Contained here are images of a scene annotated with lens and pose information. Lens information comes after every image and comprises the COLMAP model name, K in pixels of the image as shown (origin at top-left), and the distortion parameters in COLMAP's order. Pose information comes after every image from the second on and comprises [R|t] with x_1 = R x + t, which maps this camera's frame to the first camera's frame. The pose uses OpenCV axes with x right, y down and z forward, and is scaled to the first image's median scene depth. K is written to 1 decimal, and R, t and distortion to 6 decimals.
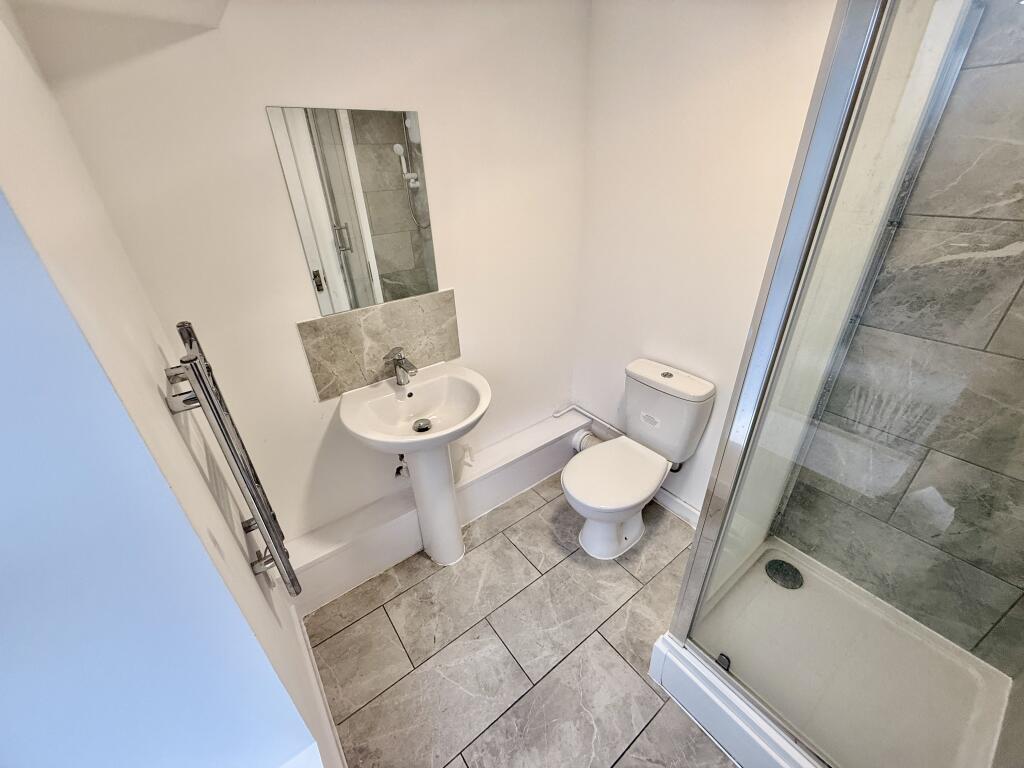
lens RADIAL K [[408.1, 0, 513.9], [0, 408.1, 387.3], [0, 0, 1]] dist [0.004244, 0.000322]
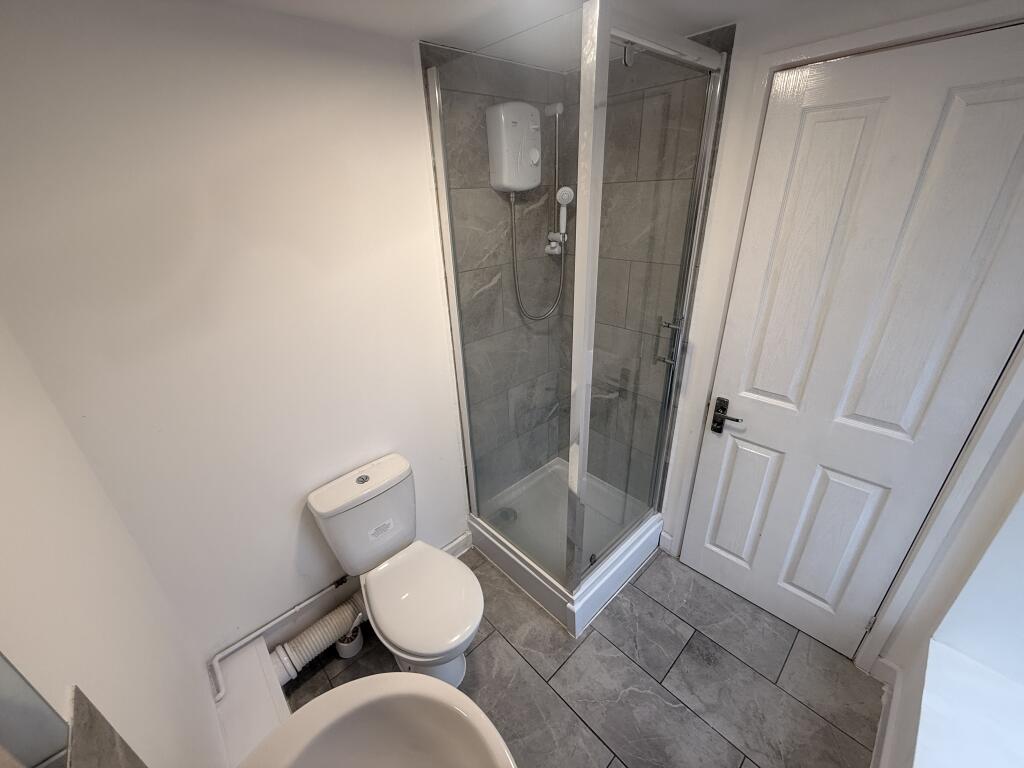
lens RADIAL K [[408.1, 0, 512.7], [0, 408.1, 382.6], [0, 0, 1]] dist [0.004244, 0.000322]
pose [[-0.099117, -0.395808, 0.912969, -0.447115], [0.514573, 0.764902, 0.387480, -0.433665], [-0.851699, 0.508194, 0.127858, 0.610737]]
